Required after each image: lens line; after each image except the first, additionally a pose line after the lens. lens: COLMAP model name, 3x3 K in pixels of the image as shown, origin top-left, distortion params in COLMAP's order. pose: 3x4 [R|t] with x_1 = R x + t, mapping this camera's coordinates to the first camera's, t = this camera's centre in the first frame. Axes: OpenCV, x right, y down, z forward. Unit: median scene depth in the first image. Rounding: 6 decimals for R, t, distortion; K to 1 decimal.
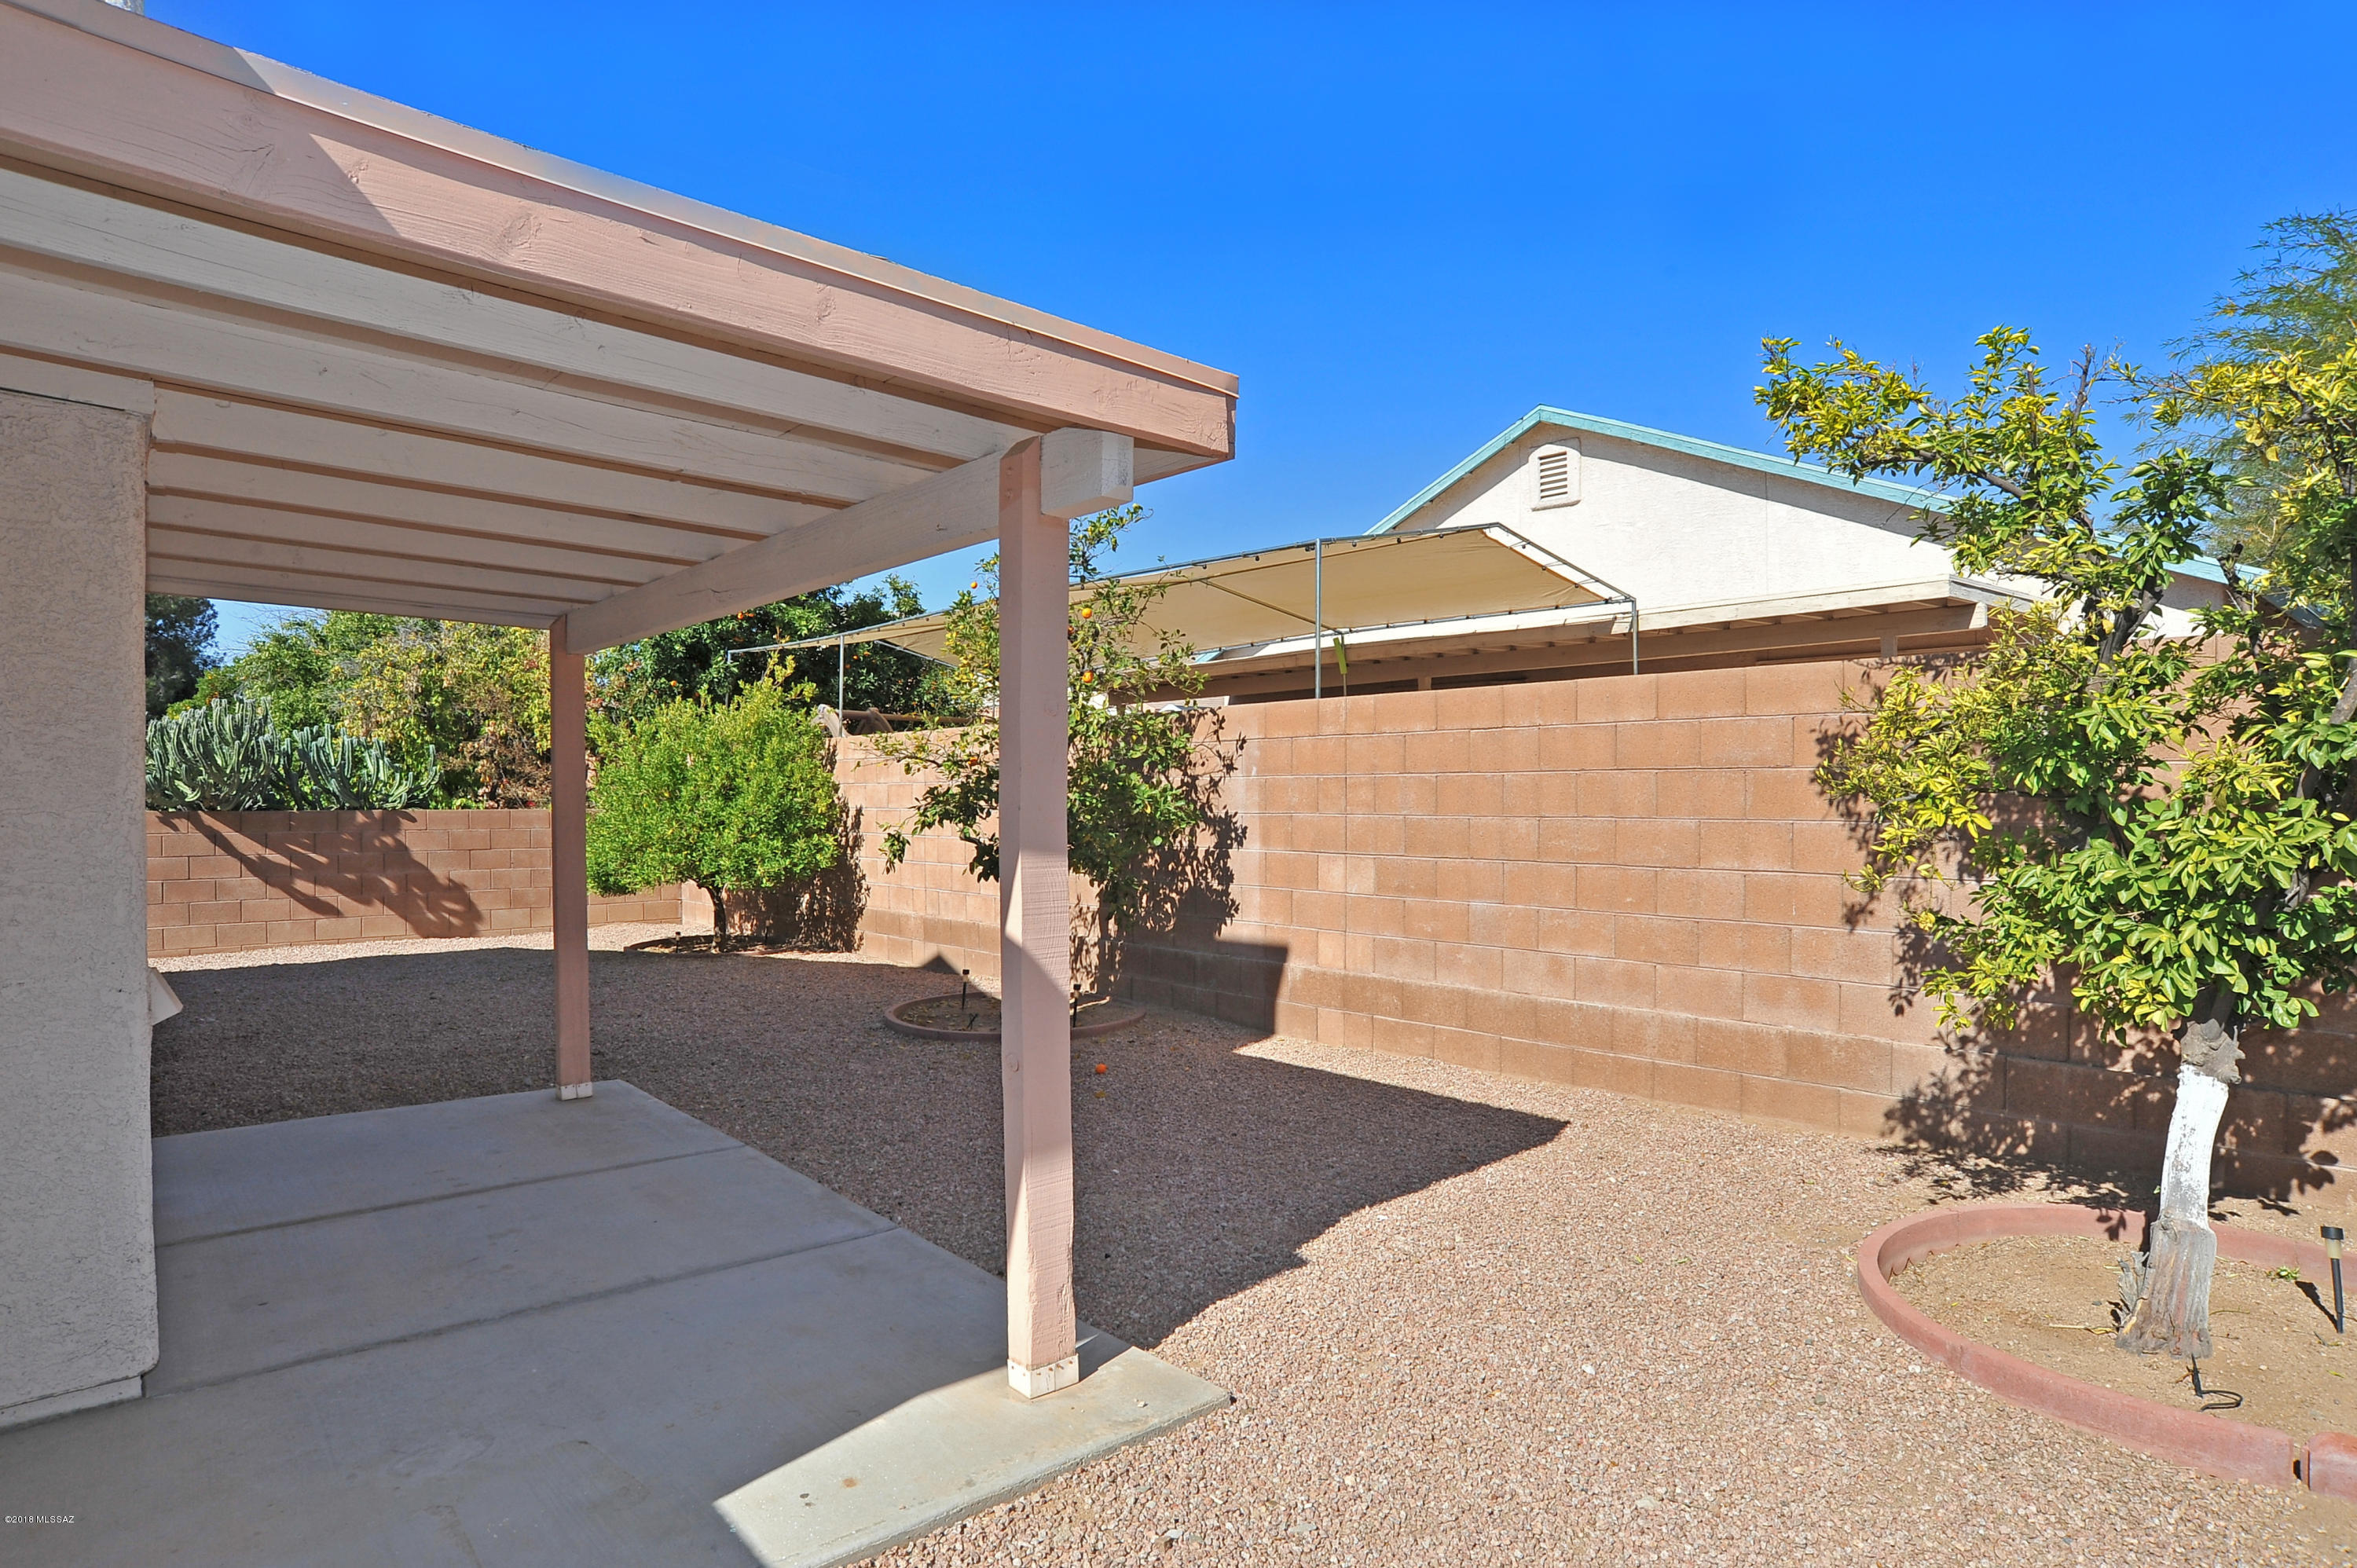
lens RADIAL K [[1258.0, 0, 1196.5], [0, 1258.0, 805.3], [0, 0, 1]] dist [-0.088792, 0.046580]
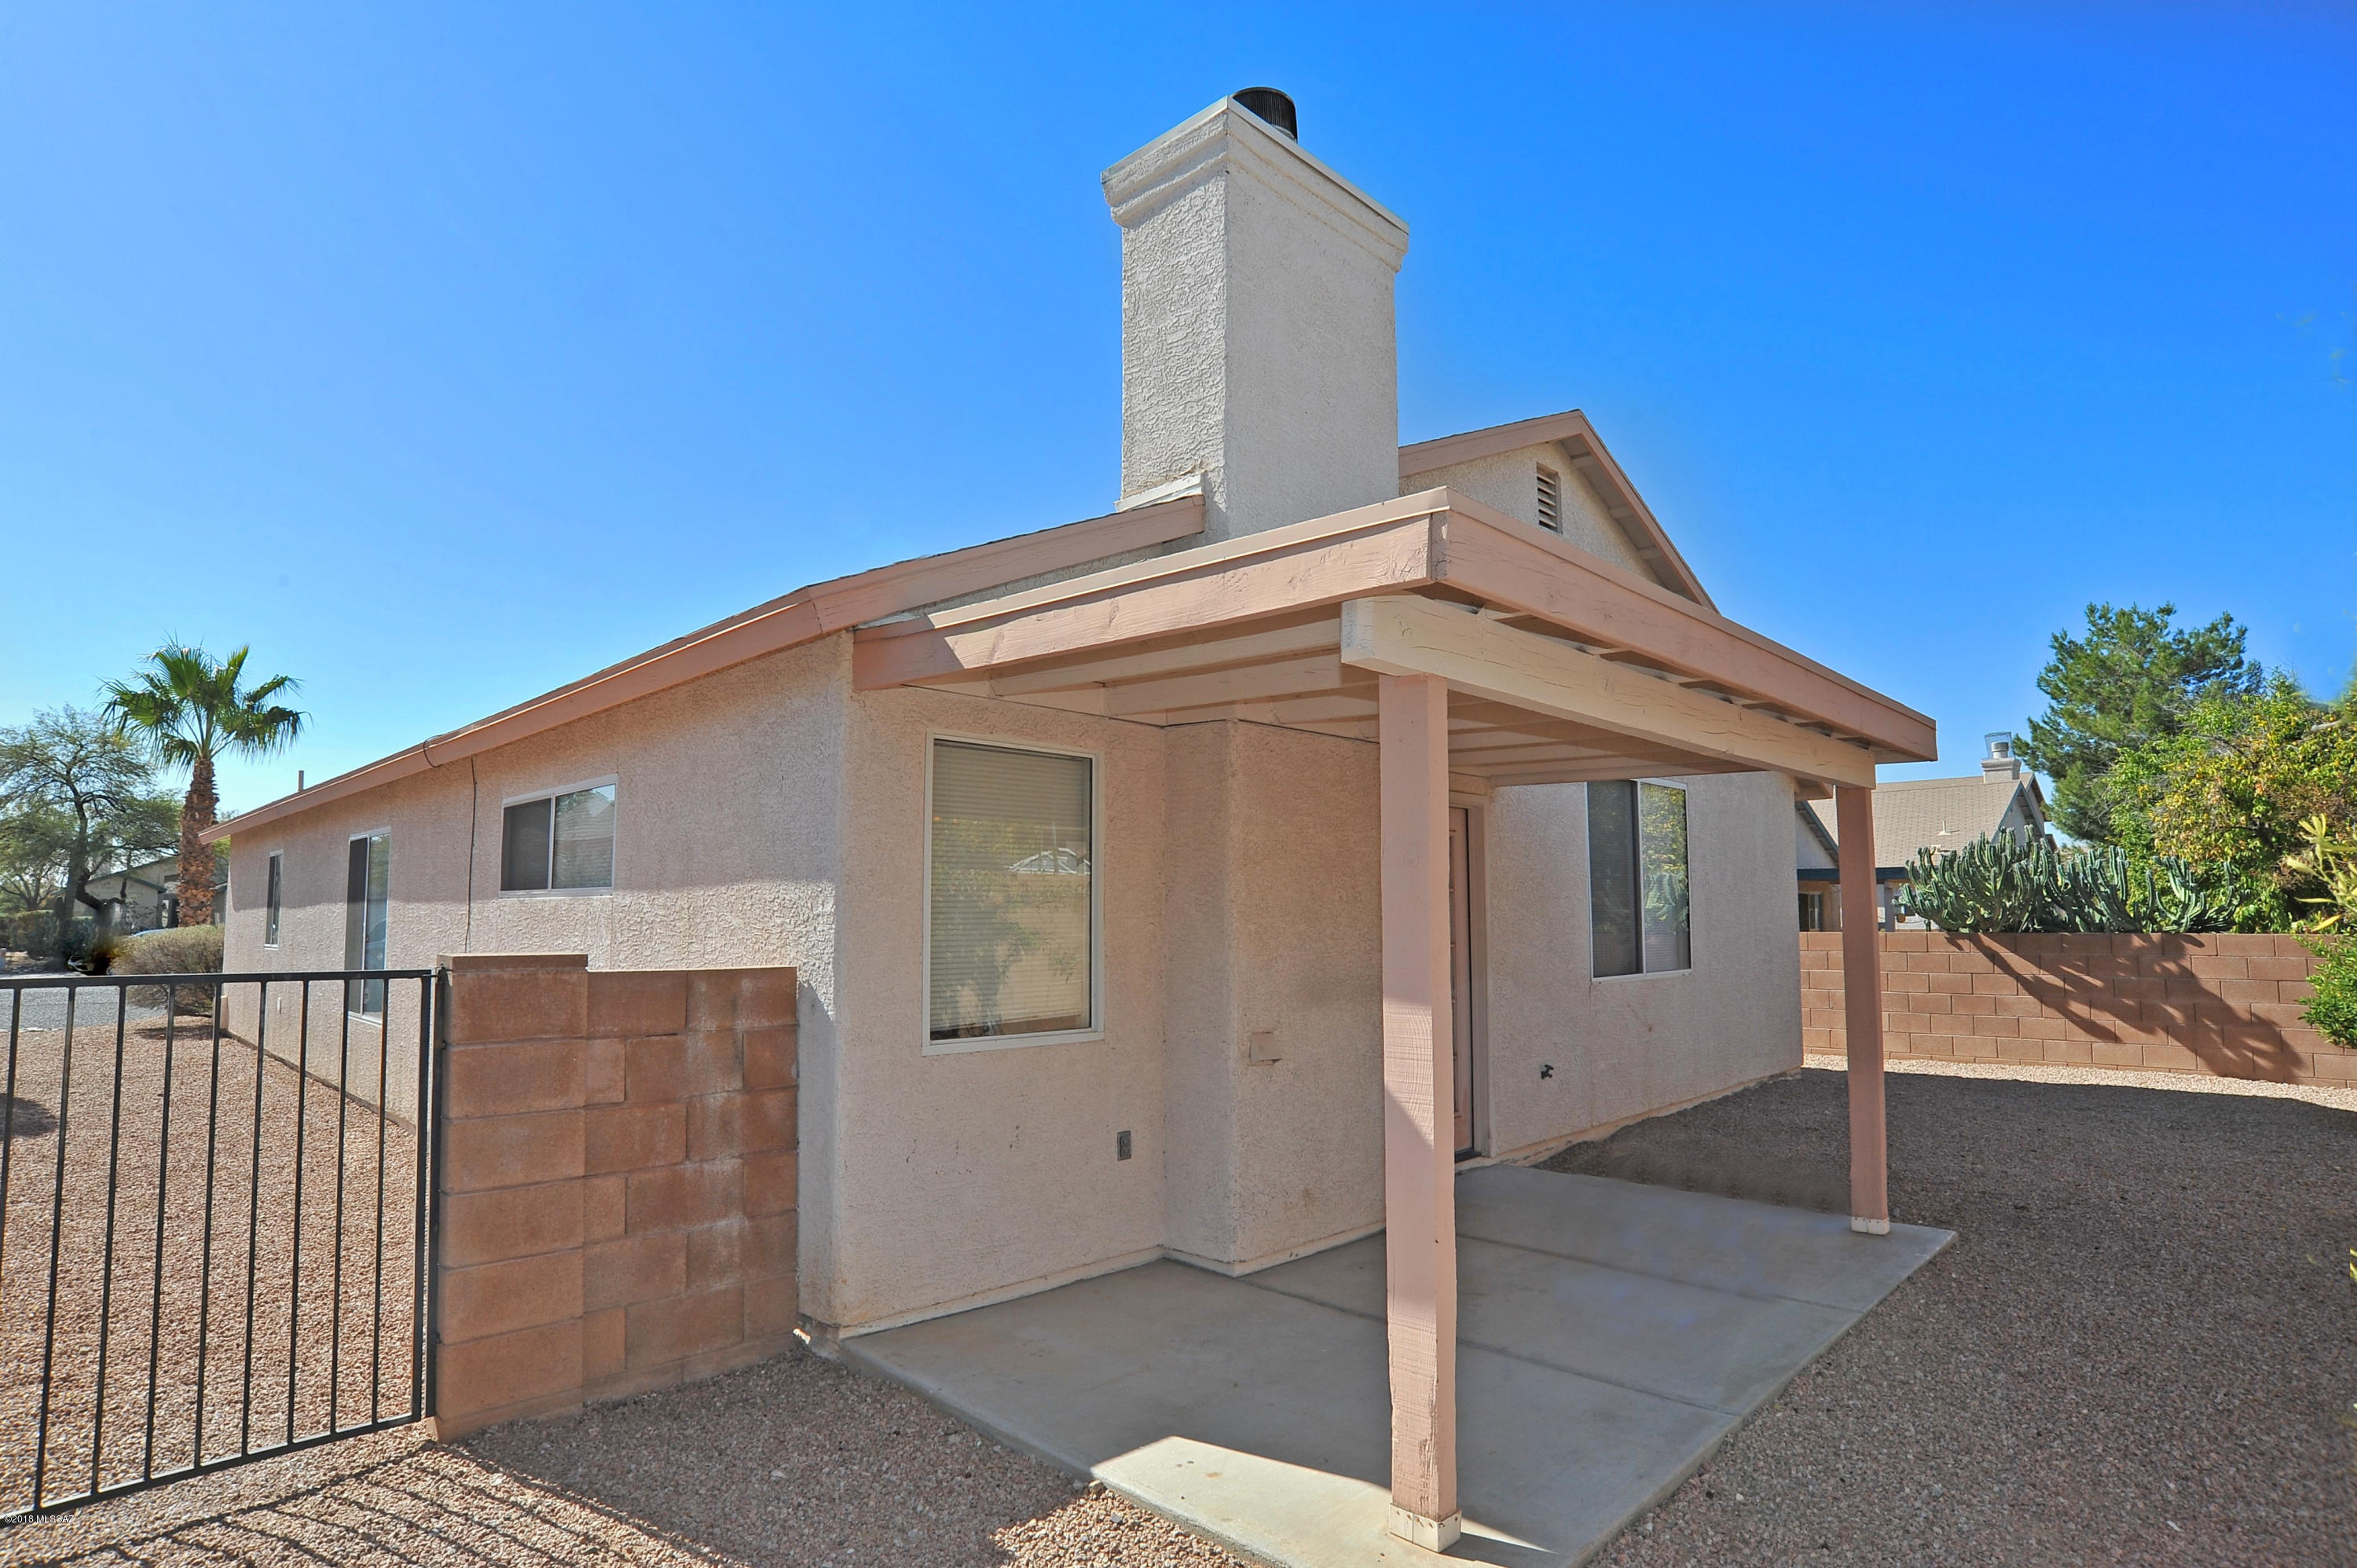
lens RADIAL K [[1258.0, 0, 1196.5], [0, 1258.0, 805.3], [0, 0, 1]] dist [-0.088792, 0.046580]
pose [[0.078527, -0.086574, -0.993146, 0.226595], [-0.008178, 0.996133, -0.087481, -0.007285], [0.996878, 0.014992, 0.077515, 0.186351]]
